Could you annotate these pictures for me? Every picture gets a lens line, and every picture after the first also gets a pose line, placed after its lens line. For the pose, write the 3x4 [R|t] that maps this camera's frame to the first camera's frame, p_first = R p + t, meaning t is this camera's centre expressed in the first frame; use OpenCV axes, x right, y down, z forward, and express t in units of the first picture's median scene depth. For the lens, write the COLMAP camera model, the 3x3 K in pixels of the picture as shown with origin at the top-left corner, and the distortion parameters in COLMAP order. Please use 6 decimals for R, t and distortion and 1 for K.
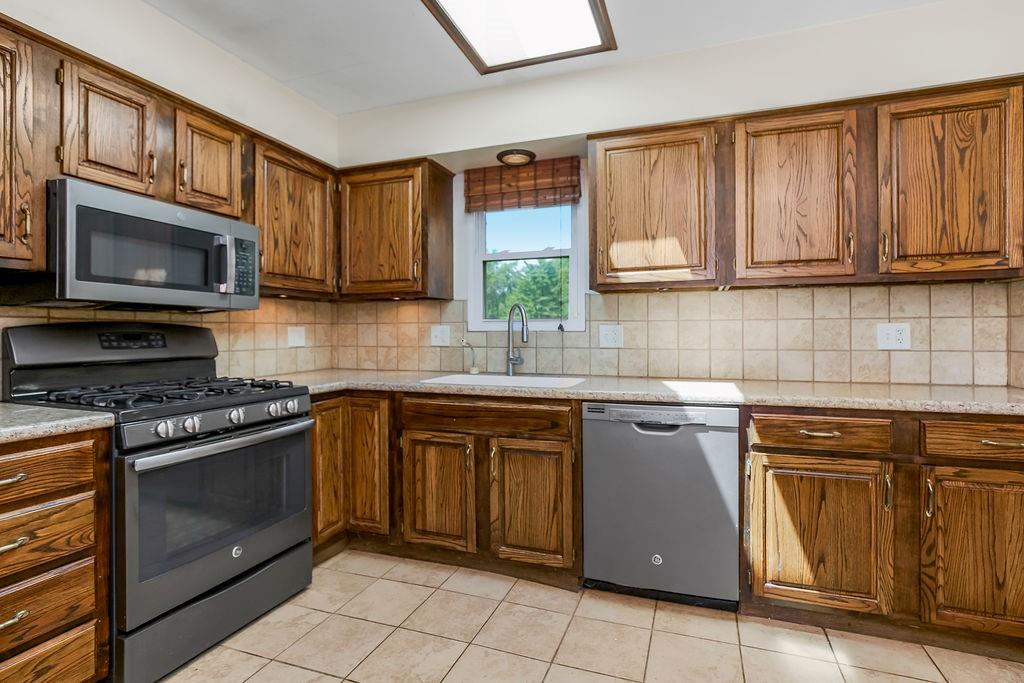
lens RADIAL K [[472.8, 0, 504.9], [0, 472.8, 335.2], [0, 0, 1]] dist [-0.009371, 0.005571]
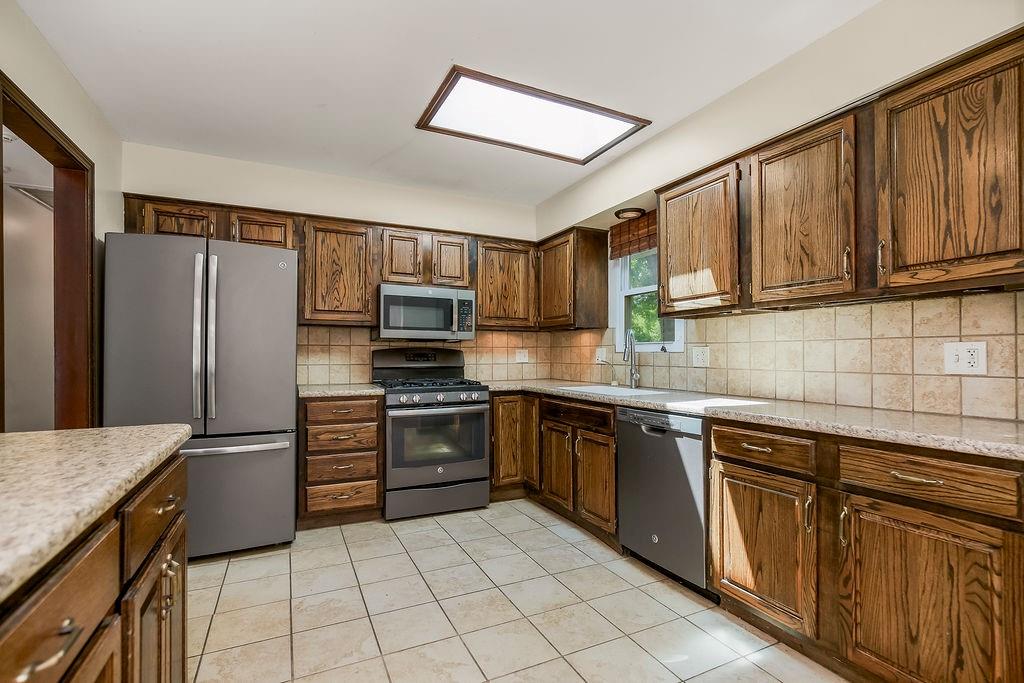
lens RADIAL K [[472.8, 0, 540.0], [0, 472.8, 353.1], [0, 0, 1]] dist [-0.009371, 0.005571]
pose [[0.734454, 0.000822, -0.678658, 0.874723], [-0.005917, 0.999969, -0.005193, 0.002399], [0.678633, 0.007830, 0.734436, -0.099028]]
